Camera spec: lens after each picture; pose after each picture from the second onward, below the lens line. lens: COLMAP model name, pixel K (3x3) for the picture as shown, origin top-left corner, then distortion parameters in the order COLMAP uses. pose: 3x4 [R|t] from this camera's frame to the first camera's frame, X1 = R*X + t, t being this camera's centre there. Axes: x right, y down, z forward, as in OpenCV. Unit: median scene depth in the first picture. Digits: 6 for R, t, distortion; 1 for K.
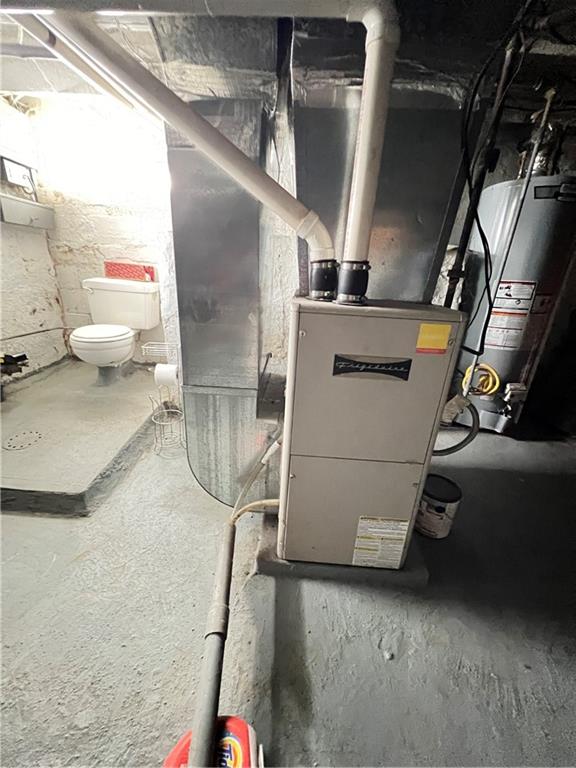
lens RADIAL K [[307.8, 0, 288.2], [0, 307.8, 385.2], [0, 0, 1]] dist [0.001363, 0.000169]
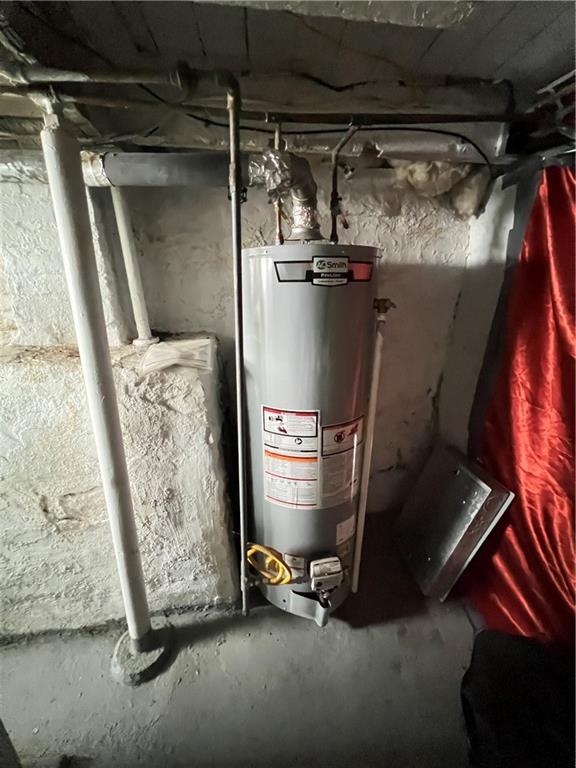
lens RADIAL K [[307.8, 0, 285.3], [0, 307.8, 383.7], [0, 0, 1]] dist [0.001363, 0.000169]
pose [[0.992107, -0.081760, 0.095076, 0.744530], [0.086205, 0.995322, -0.043612, -0.394315], [-0.091065, 0.051463, 0.994514, 0.448240]]
